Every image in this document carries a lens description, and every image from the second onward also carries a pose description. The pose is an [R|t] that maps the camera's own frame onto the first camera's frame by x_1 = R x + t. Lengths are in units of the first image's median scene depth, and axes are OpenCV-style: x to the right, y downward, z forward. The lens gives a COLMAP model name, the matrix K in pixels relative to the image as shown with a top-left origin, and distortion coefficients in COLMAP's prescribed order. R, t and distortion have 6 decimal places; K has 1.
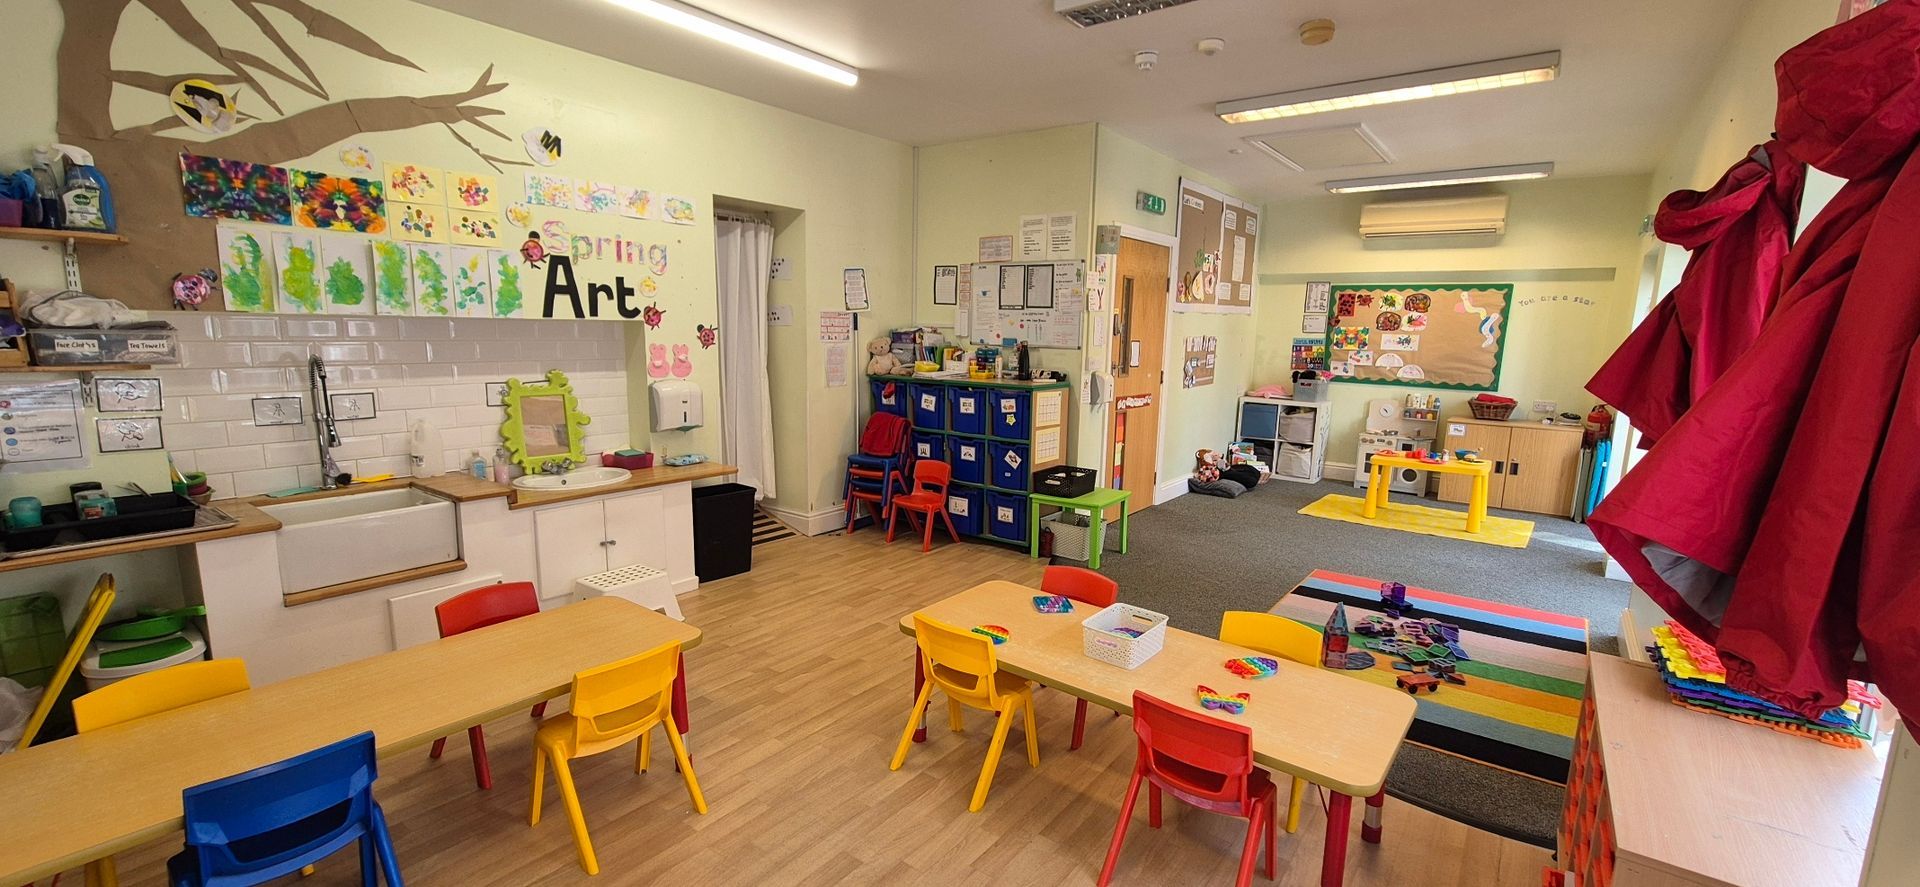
lens RADIAL K [[793.3, 0, 966.6], [0, 793.3, 442.2], [0, 0, 1]] dist [-0.005266, 0.000037]
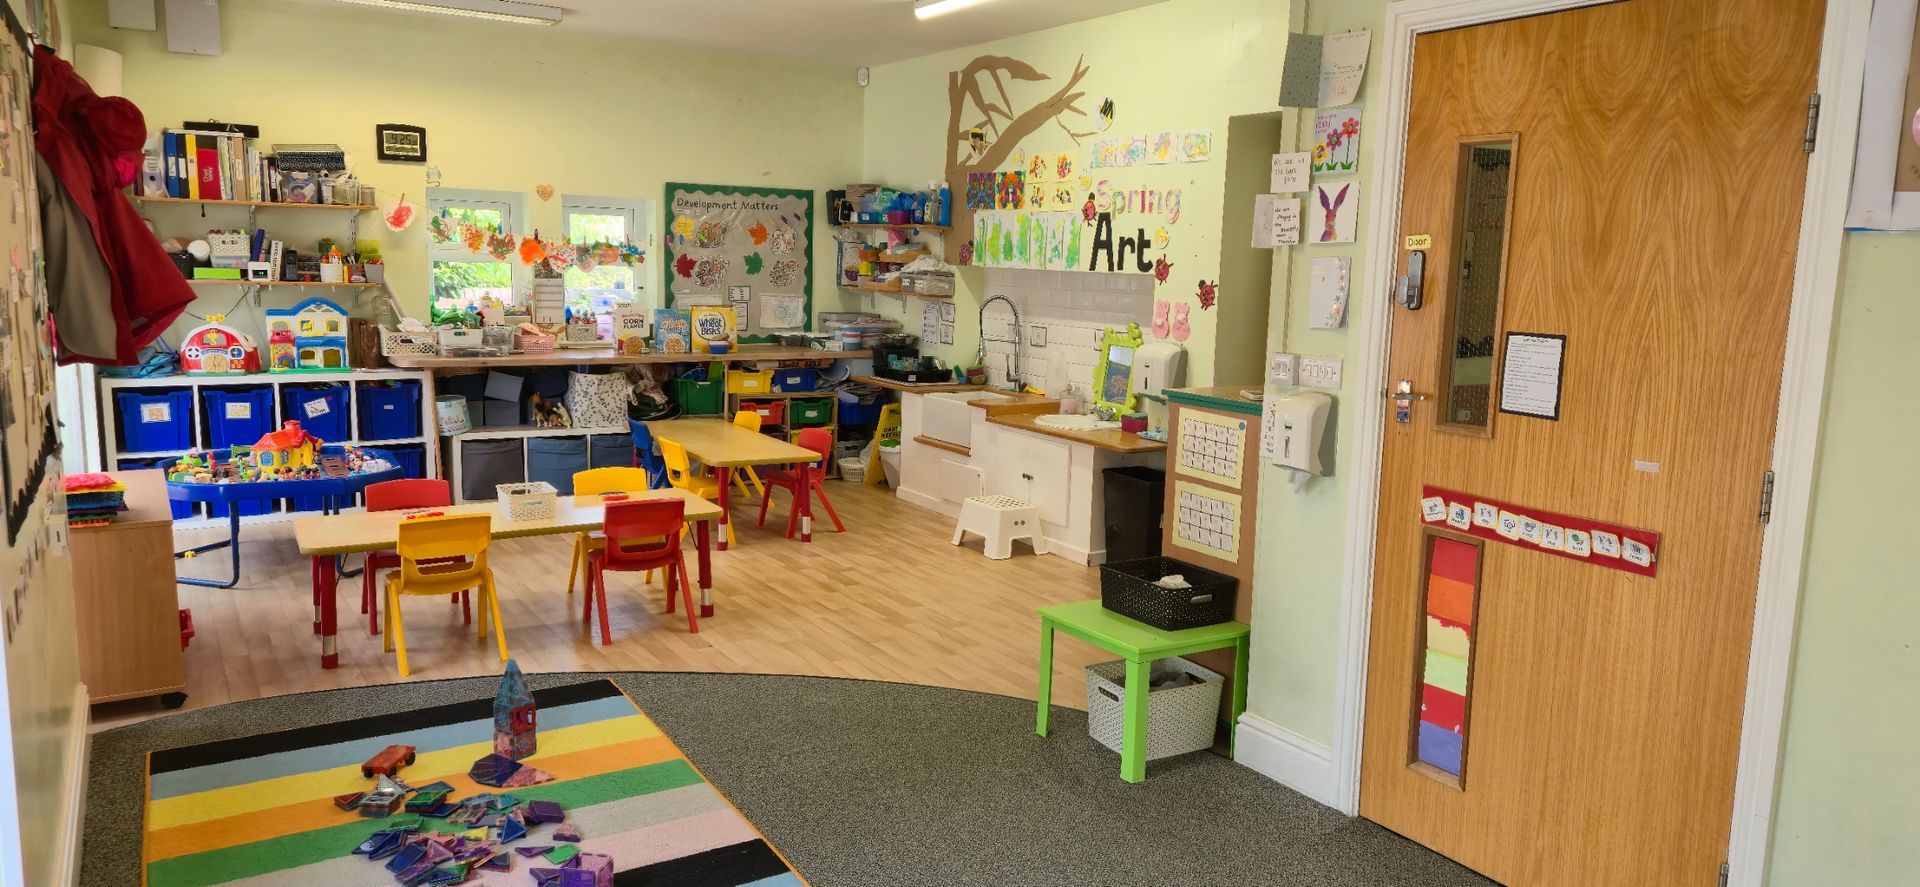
lens RADIAL K [[1229.8, 0, 964.4], [0, 1229.8, 445.5], [0, 0, 1]] dist [0.007934, -0.000180]
pose [[-0.353784, 0.110520, -0.928774, 1.153369], [-0.173305, 0.968054, 0.181209, -0.206594], [0.919131, 0.225070, -0.323329, 1.478682]]
